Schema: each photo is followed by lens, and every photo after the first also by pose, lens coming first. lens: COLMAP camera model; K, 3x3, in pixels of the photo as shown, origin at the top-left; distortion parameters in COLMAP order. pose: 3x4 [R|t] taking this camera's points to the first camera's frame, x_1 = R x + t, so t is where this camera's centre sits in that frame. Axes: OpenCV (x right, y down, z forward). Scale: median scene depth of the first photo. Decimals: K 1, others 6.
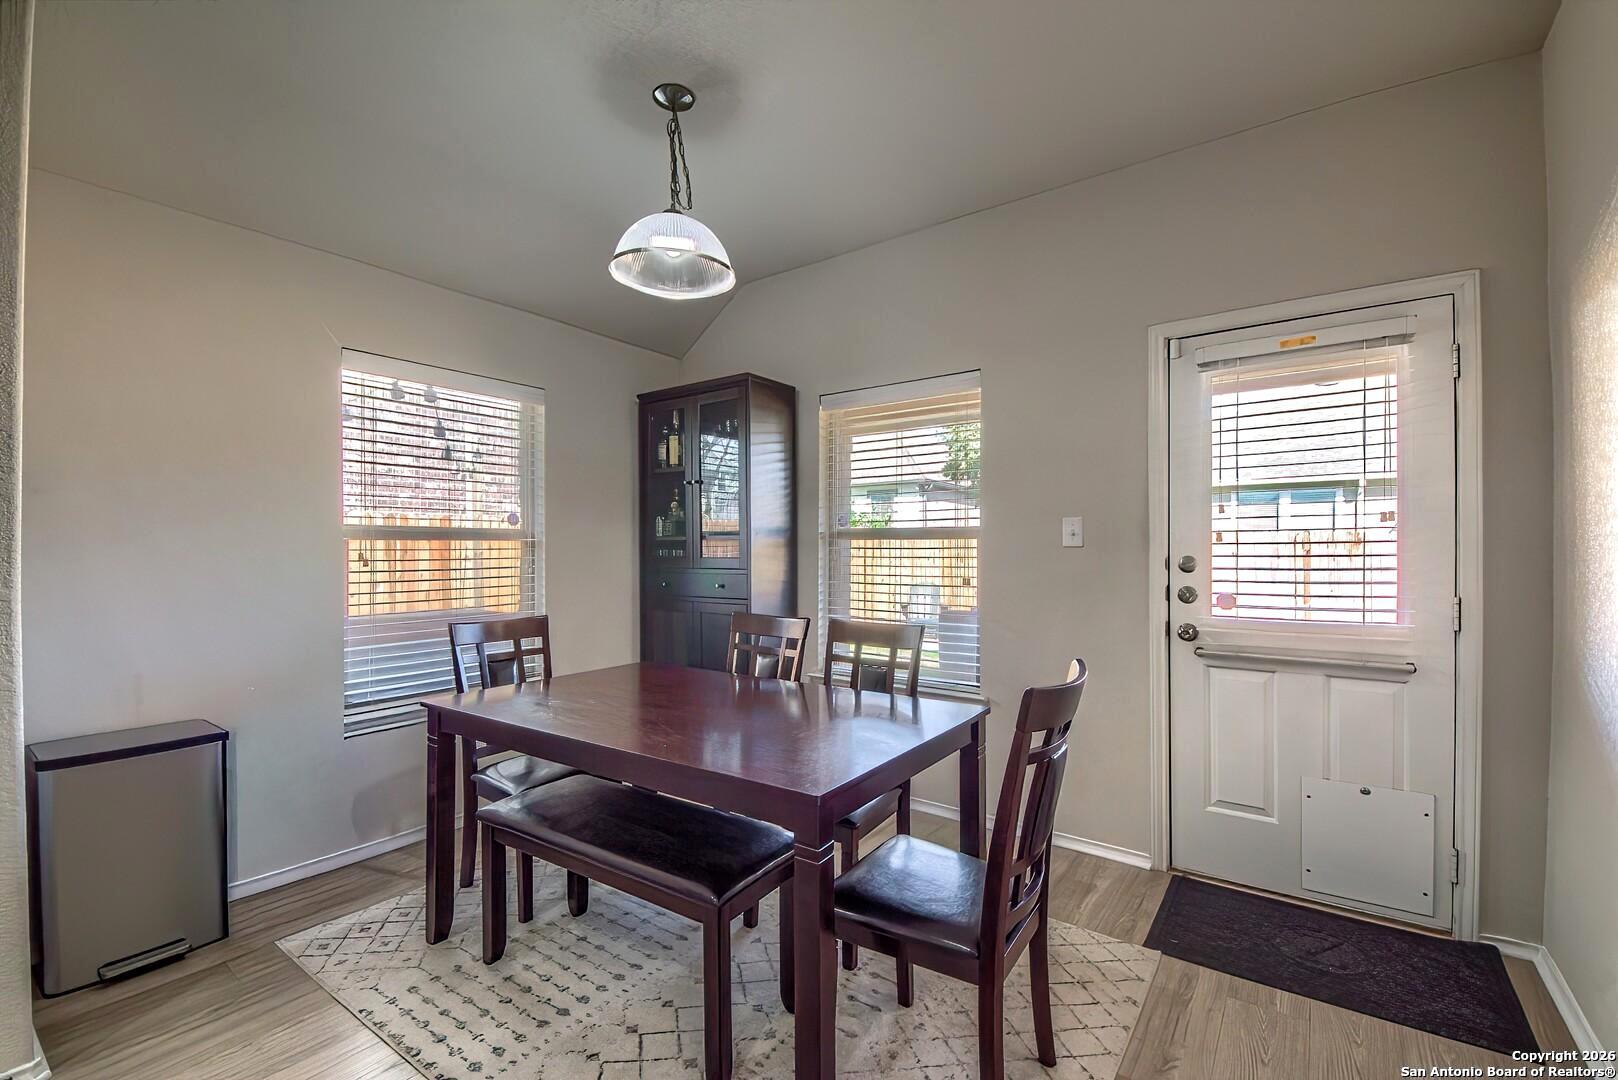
lens RADIAL K [[691.3, 0, 812.5], [0, 691.3, 545.0], [0, 0, 1]] dist [0.009141, -0.000649]
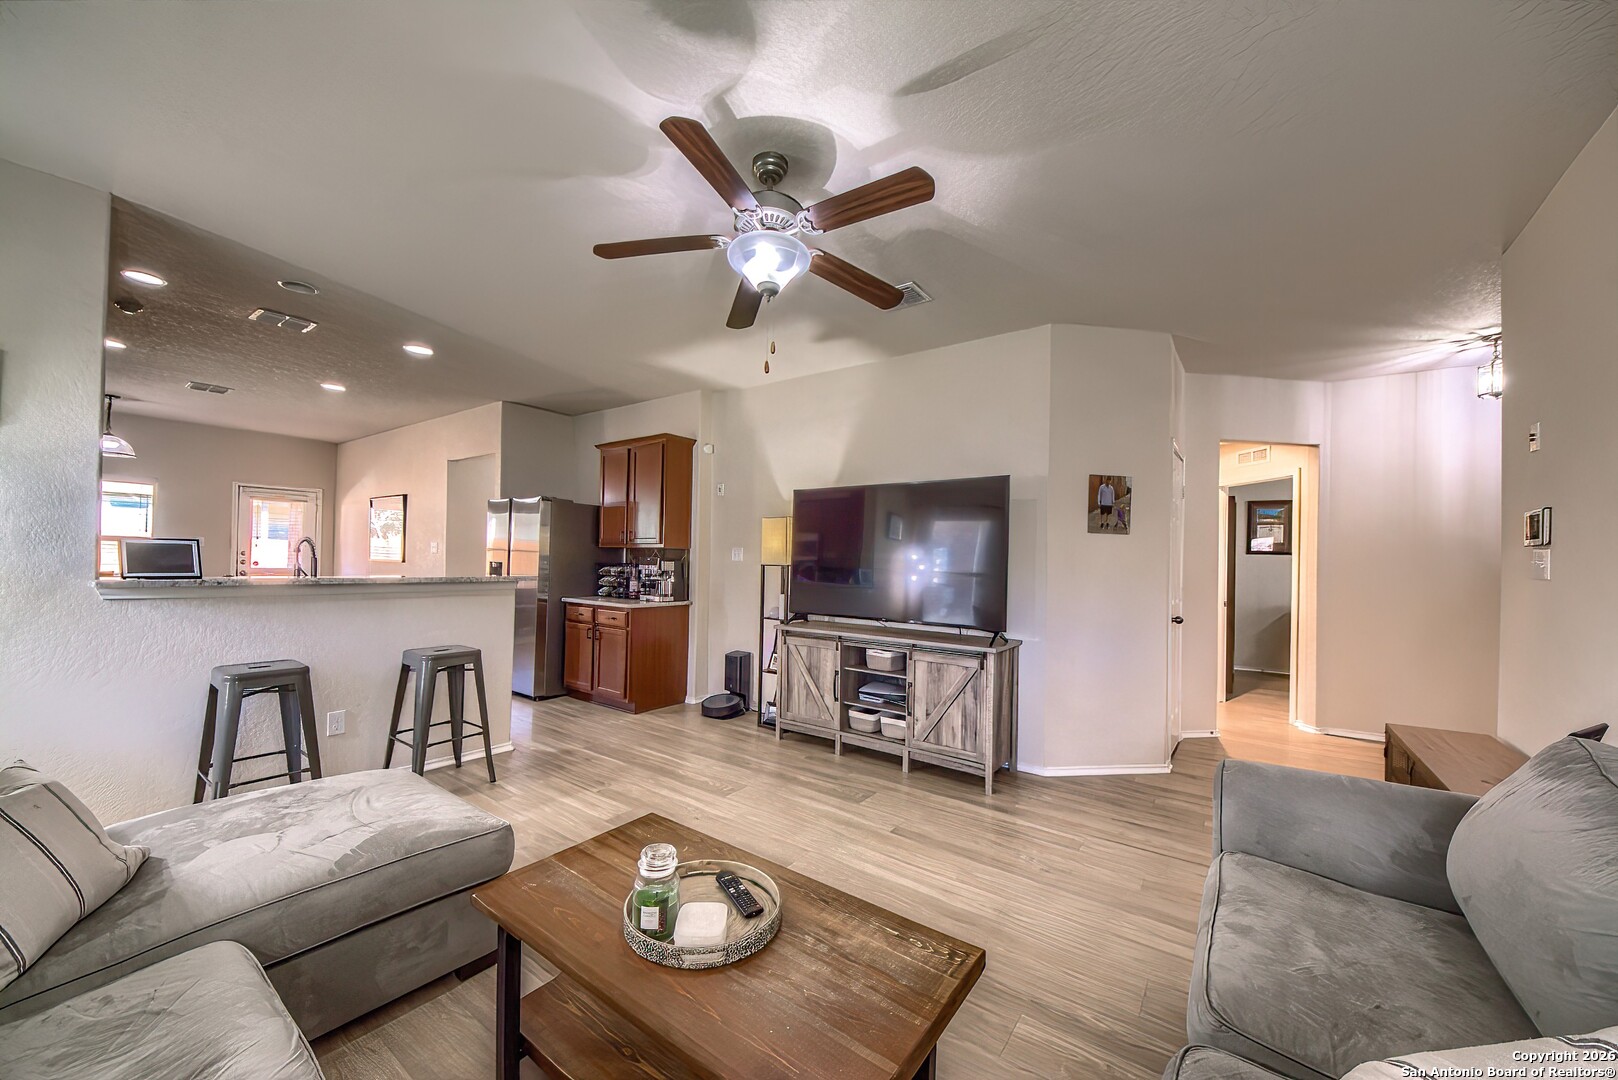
lens RADIAL K [[596.8, 0, 800.0], [0, 596.8, 557.0], [0, 0, 1]] dist [0.000383, -0.002419]
pose [[0.013021, 0.006139, 0.999896, -2.355795], [-0.022735, 0.999724, -0.005842, 0.003417], [-0.999657, -0.022657, 0.013157, -1.776227]]
